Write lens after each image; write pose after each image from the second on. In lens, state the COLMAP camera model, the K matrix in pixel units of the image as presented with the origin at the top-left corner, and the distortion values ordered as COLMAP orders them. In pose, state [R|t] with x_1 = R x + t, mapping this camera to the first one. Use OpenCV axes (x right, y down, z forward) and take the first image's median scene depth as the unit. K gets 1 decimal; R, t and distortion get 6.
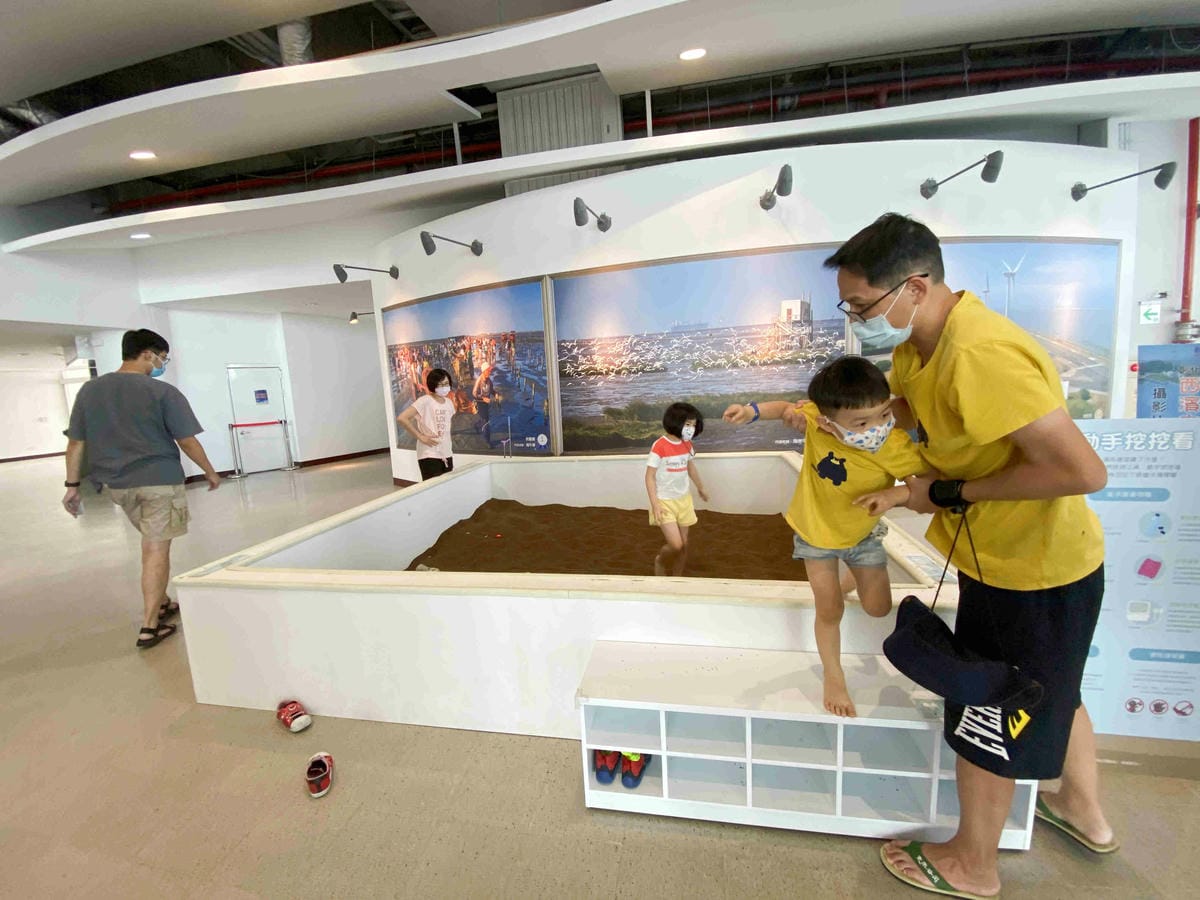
lens RADIAL K [[485.7, 0, 600.0], [0, 485.7, 450.0], [0, 0, 1]] dist [0.018987, -0.018566]
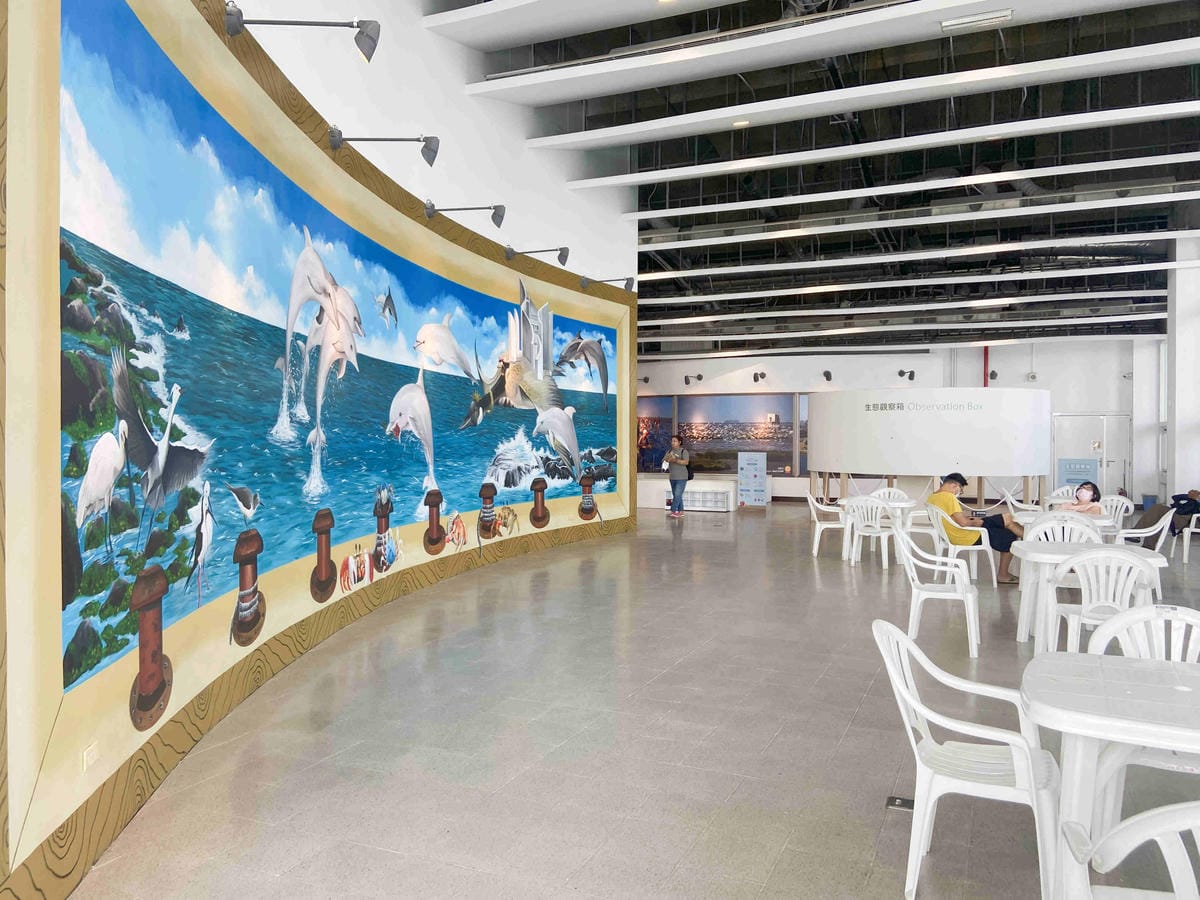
lens RADIAL K [[889.9, 0, 600.0], [0, 889.9, 450.0], [0, 0, 1]] dist [0.043829, -0.000748]
pose [[0.974659, 0.060496, -0.215361, 0.486717], [-0.086646, 0.989680, -0.114130, 0.431810], [0.206235, 0.129898, 0.969842, -3.271691]]
